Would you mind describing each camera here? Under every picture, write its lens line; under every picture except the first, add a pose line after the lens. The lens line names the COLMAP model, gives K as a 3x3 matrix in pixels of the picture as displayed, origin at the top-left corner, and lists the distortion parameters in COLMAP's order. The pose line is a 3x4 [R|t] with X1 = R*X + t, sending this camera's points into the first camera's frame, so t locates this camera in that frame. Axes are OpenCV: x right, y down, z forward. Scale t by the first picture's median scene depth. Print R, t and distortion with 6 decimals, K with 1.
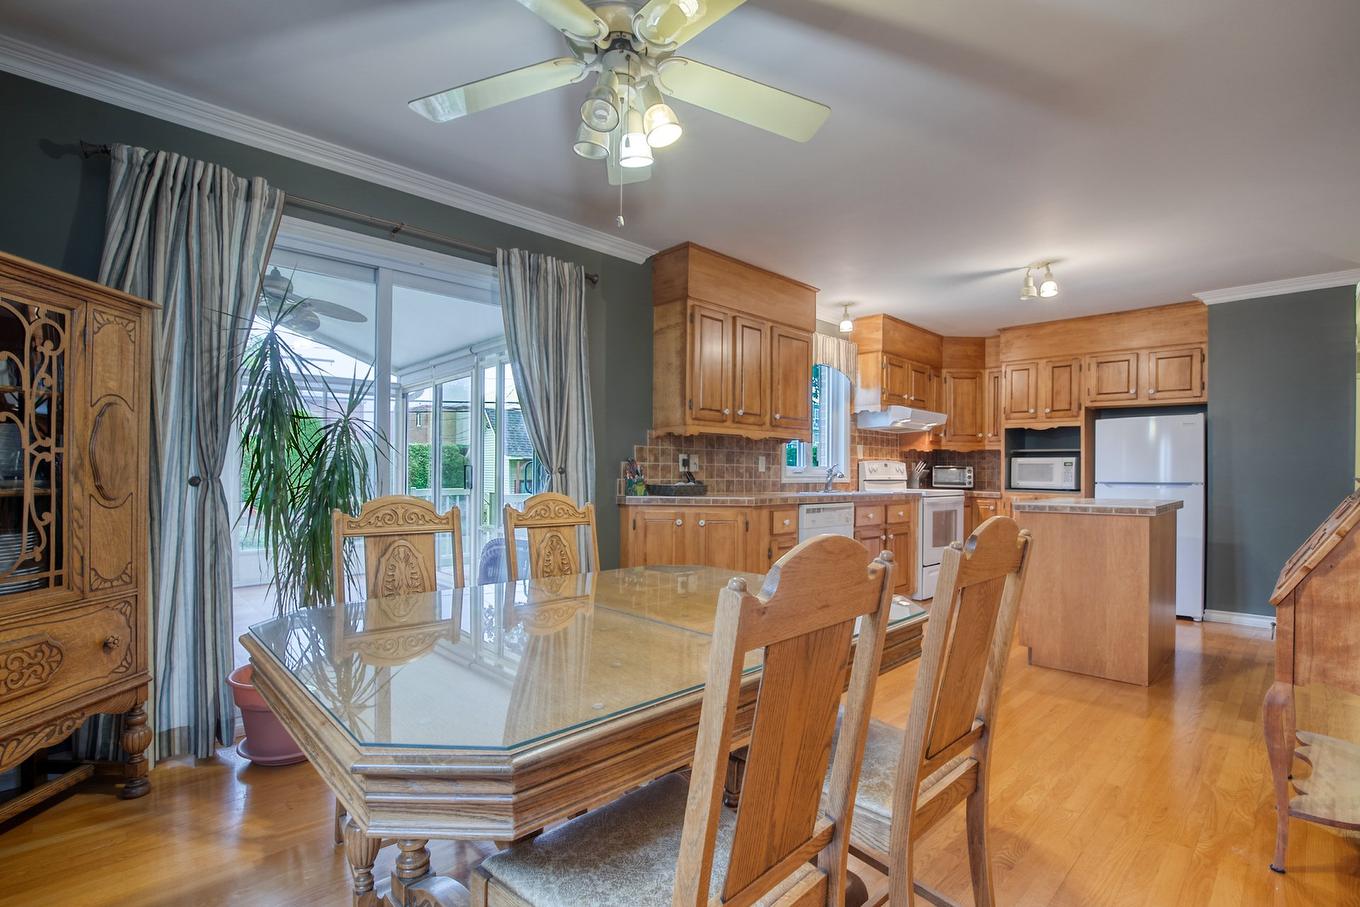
lens RADIAL K [[620.7, 0, 683.8], [0, 620.7, 460.4], [0, 0, 1]] dist [-0.025013, 0.005967]
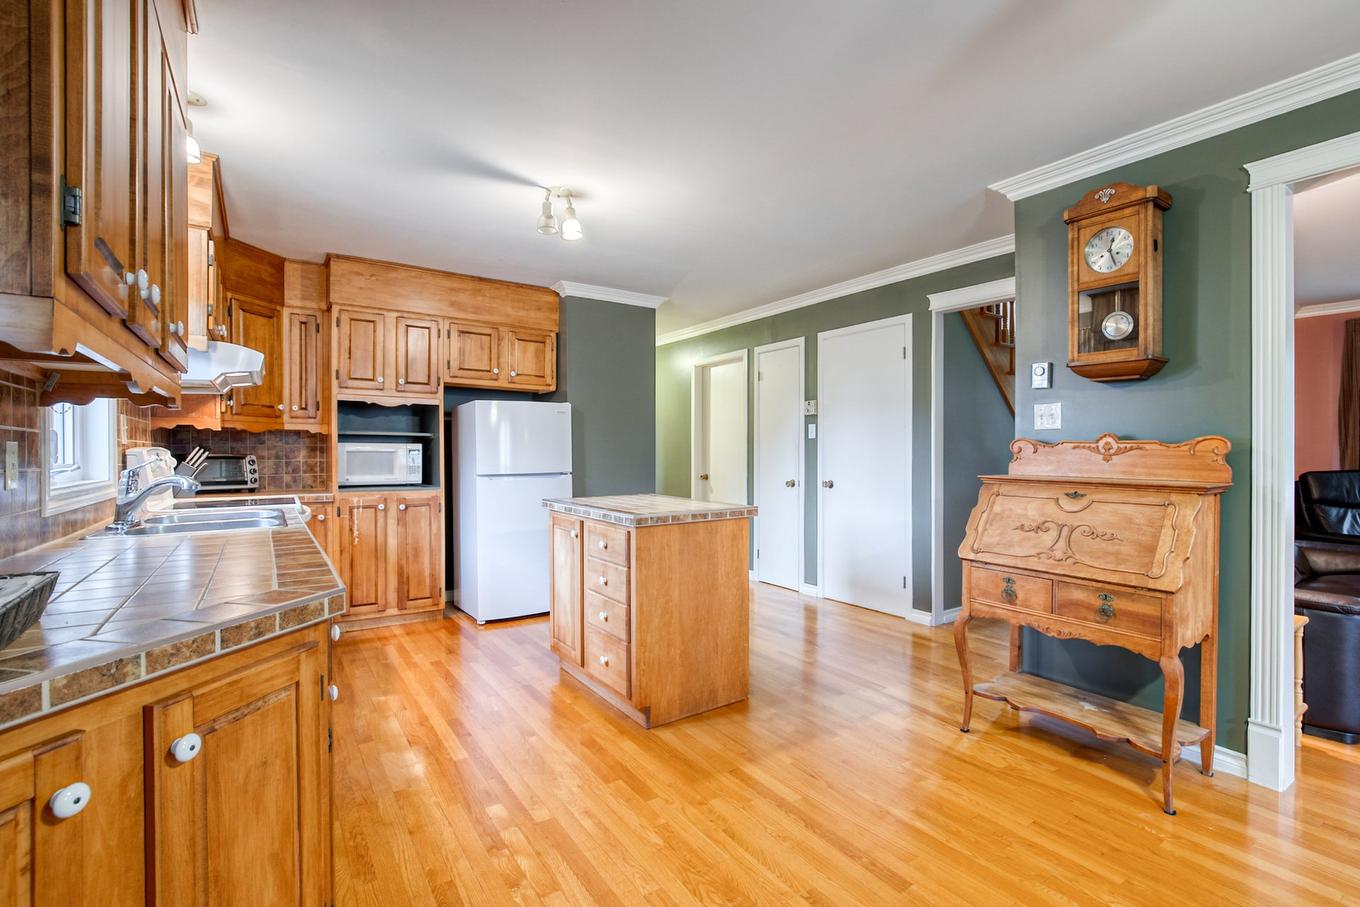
lens RADIAL K [[620.7, 0, 683.8], [0, 620.7, 460.4], [0, 0, 1]] dist [-0.025013, 0.005967]
pose [[0.162847, -0.022364, 0.986398, -0.130181], [-0.018814, 0.999491, 0.025767, -0.012465], [-0.986472, -0.022755, 0.162344, 0.649598]]
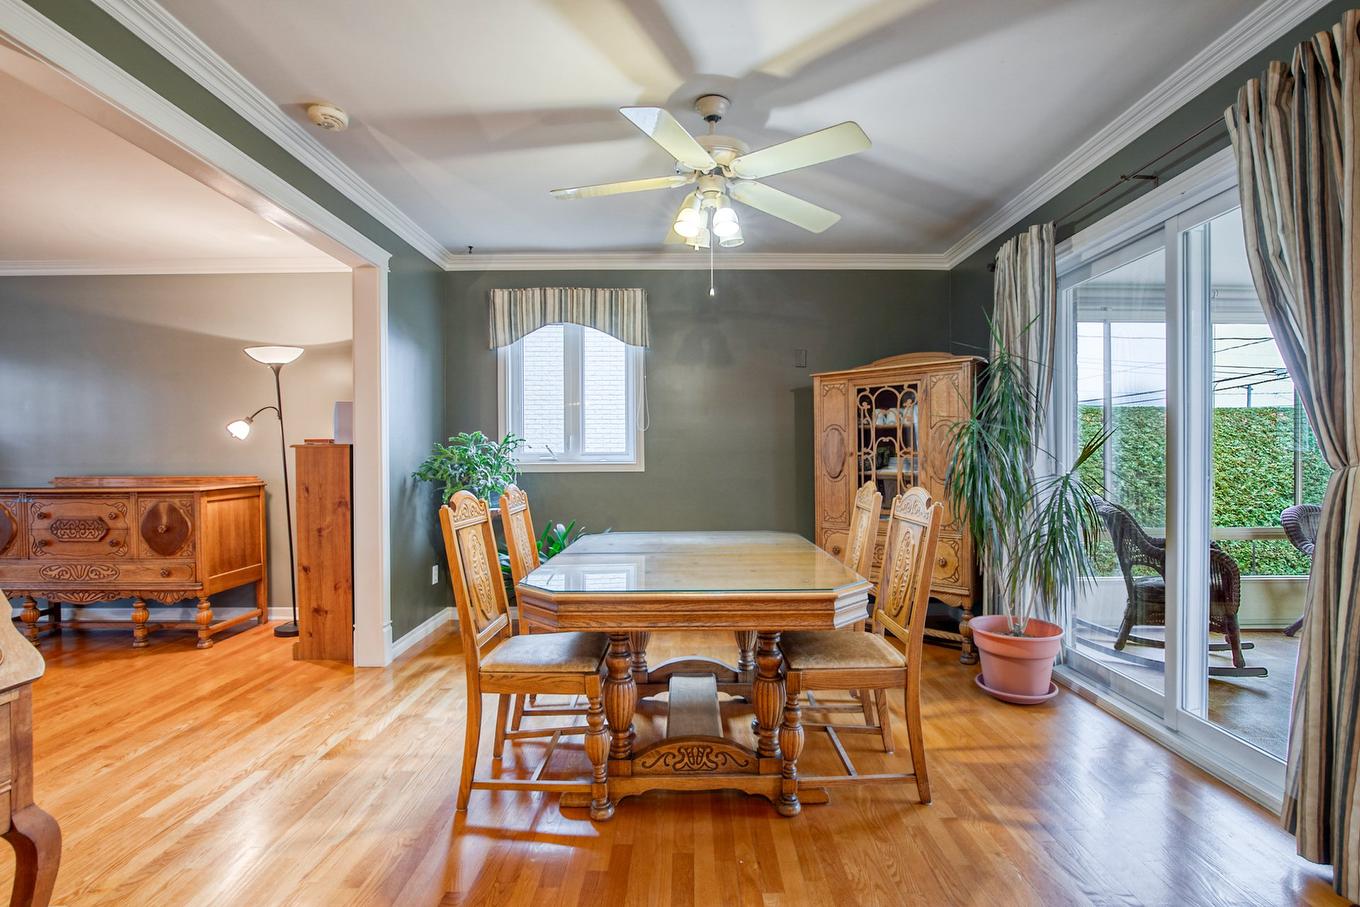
lens RADIAL K [[620.7, 0, 683.8], [0, 620.7, 460.4], [0, 0, 1]] dist [-0.025013, 0.005967]
pose [[-0.691491, -0.002282, -0.722381, 0.362395], [0.013806, 0.999771, -0.016374, 0.011090], [0.722253, -0.021296, -0.691301, 0.712700]]
